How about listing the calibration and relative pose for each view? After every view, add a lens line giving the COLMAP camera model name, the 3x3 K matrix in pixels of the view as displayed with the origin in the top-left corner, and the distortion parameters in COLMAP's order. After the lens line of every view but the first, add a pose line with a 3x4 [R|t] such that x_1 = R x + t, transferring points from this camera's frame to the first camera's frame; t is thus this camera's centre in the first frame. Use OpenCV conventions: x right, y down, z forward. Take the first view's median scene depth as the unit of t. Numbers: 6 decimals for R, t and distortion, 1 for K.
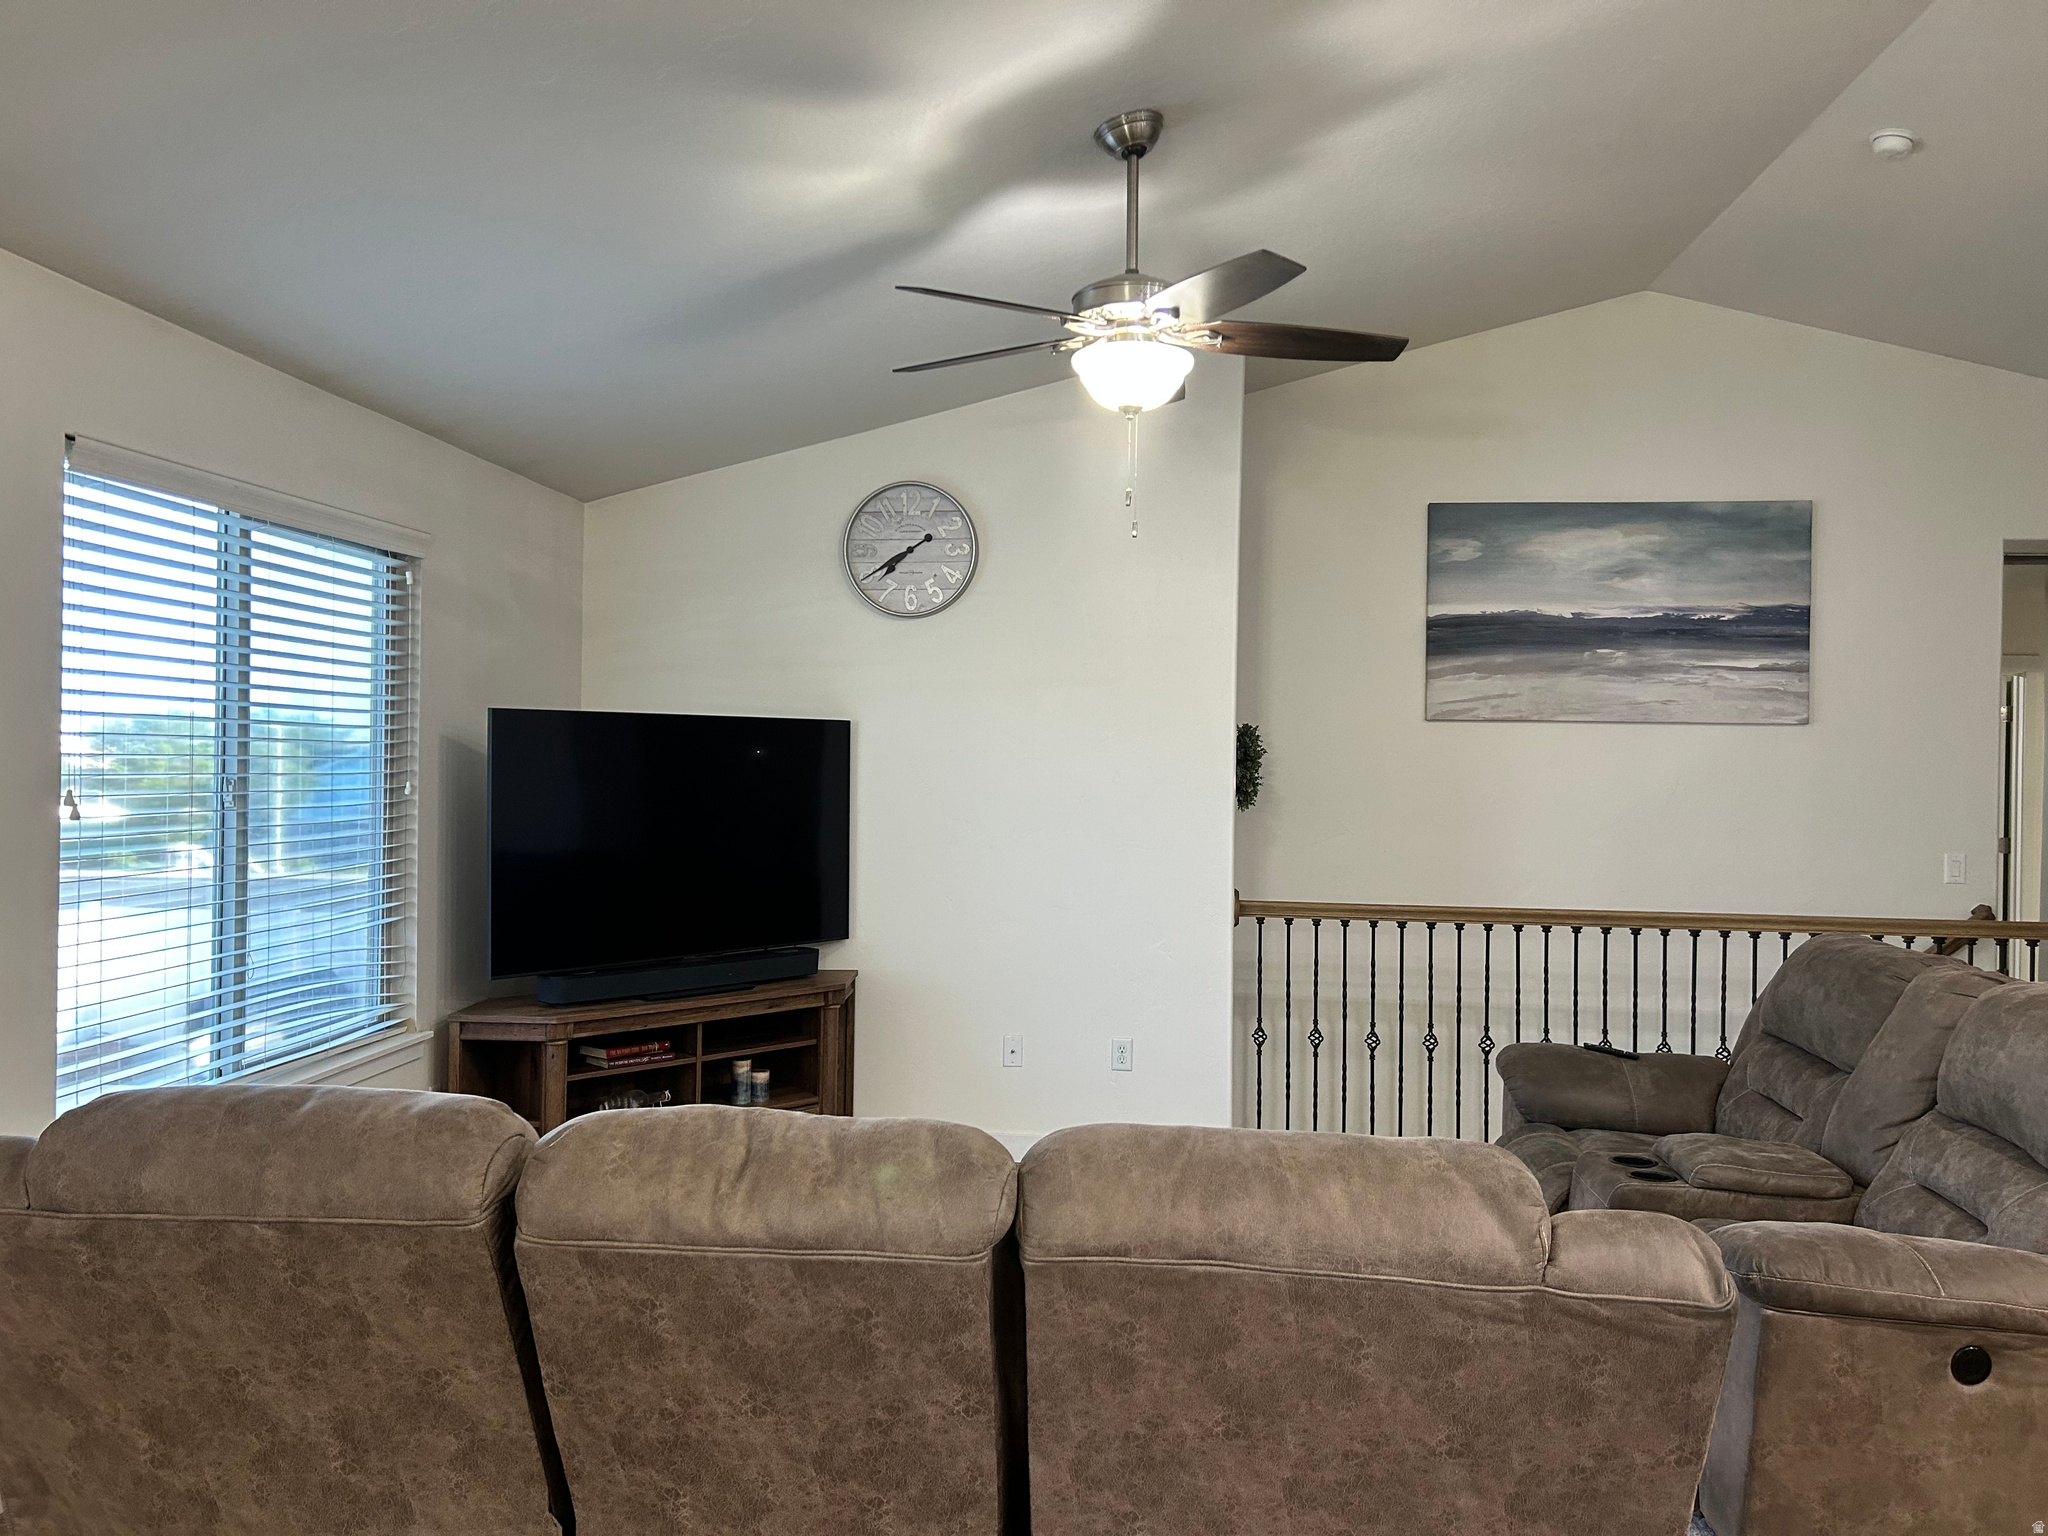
lens RADIAL K [[1503.5, 0, 993.0], [0, 1503.5, 770.9], [0, 0, 1]] dist [0.056567, -0.073840]
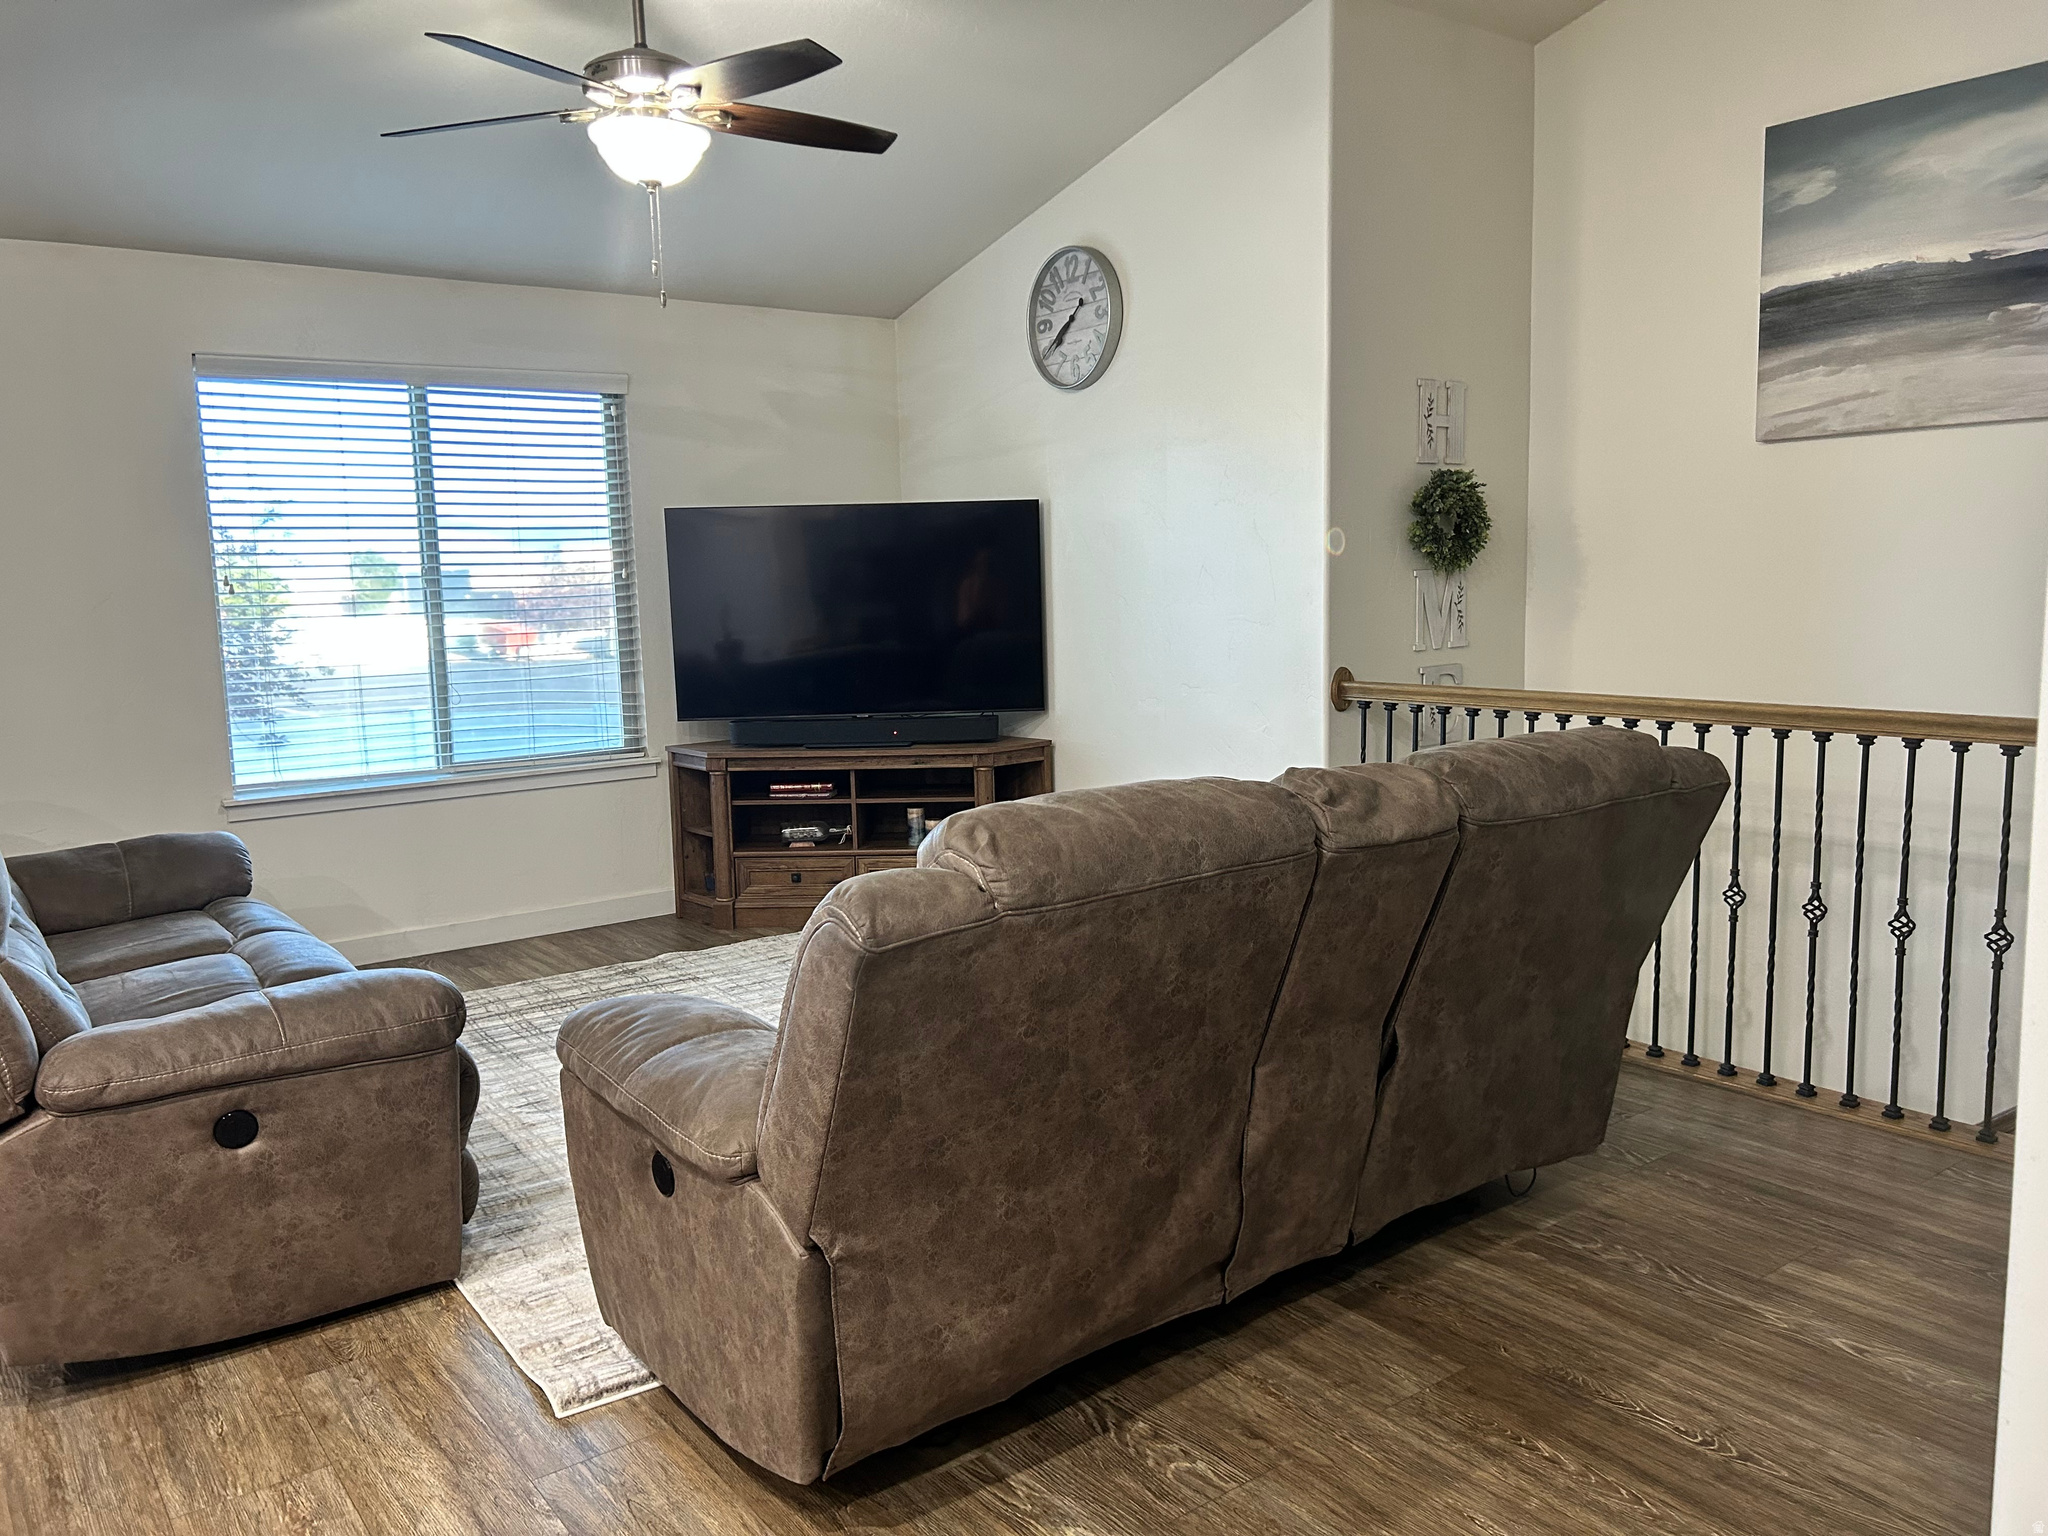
lens RADIAL K [[1503.5, 0, 993.0], [0, 1503.5, 770.9], [0, 0, 1]] dist [0.056567, -0.073840]
pose [[0.676863, 0.064955, -0.733238, 0.590114], [0.027166, 0.993216, 0.113063, 0.030752], [0.735608, -0.096447, 0.670506, 0.236241]]
